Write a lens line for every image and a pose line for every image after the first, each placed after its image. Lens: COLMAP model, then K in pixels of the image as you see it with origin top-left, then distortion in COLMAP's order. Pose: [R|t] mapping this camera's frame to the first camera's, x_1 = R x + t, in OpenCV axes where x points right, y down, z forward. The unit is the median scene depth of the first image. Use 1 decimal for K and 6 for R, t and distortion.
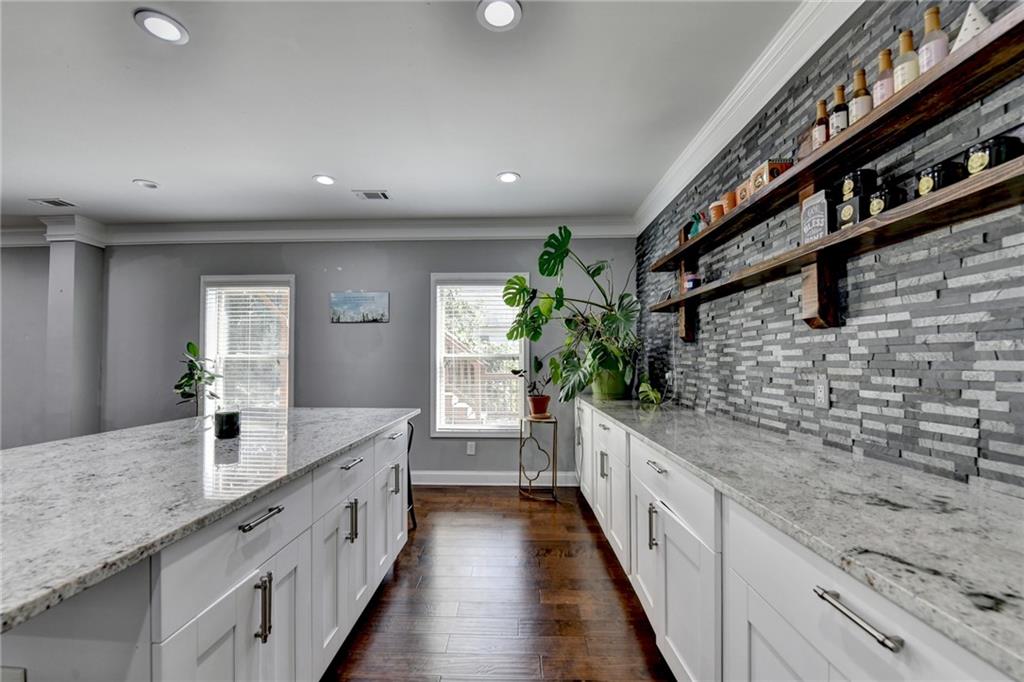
lens RADIAL K [[419.0, 0, 509.5], [0, 419.0, 361.2], [0, 0, 1]] dist [-0.001694, -0.000303]
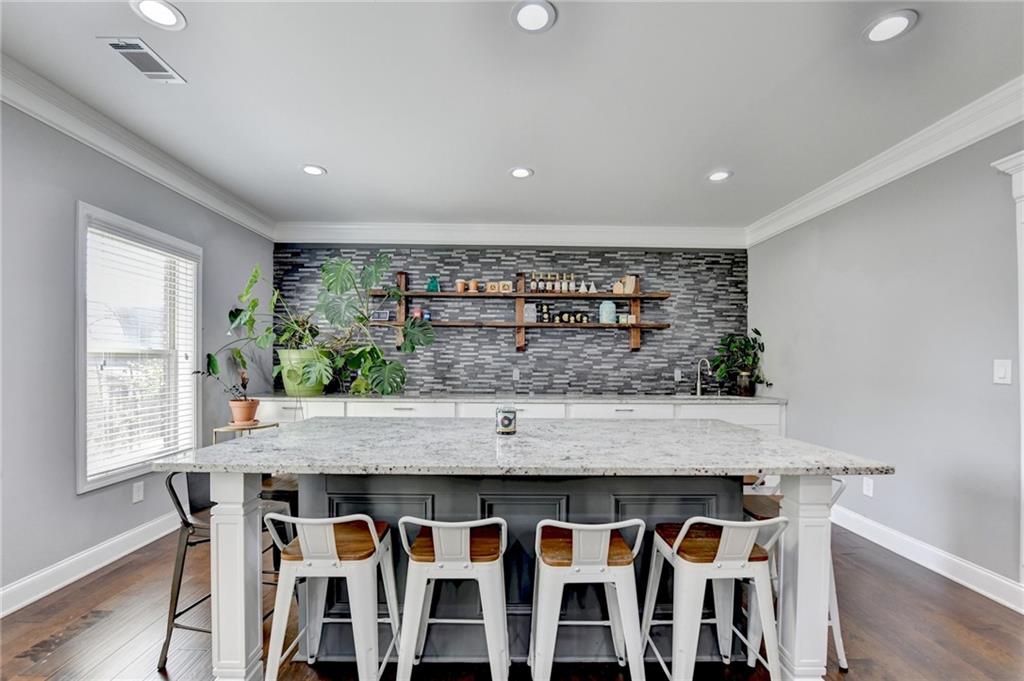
lens RADIAL K [[424.7, 0, 510.6], [0, 424.7, 369.5], [0, 0, 1]] dist [-0.000255, -0.000077]
pose [[-0.038233, -0.015352, 0.999151, -1.871761], [-0.009319, 0.999844, 0.015006, 0.001468], [-0.999225, -0.008738, -0.038370, 1.080617]]
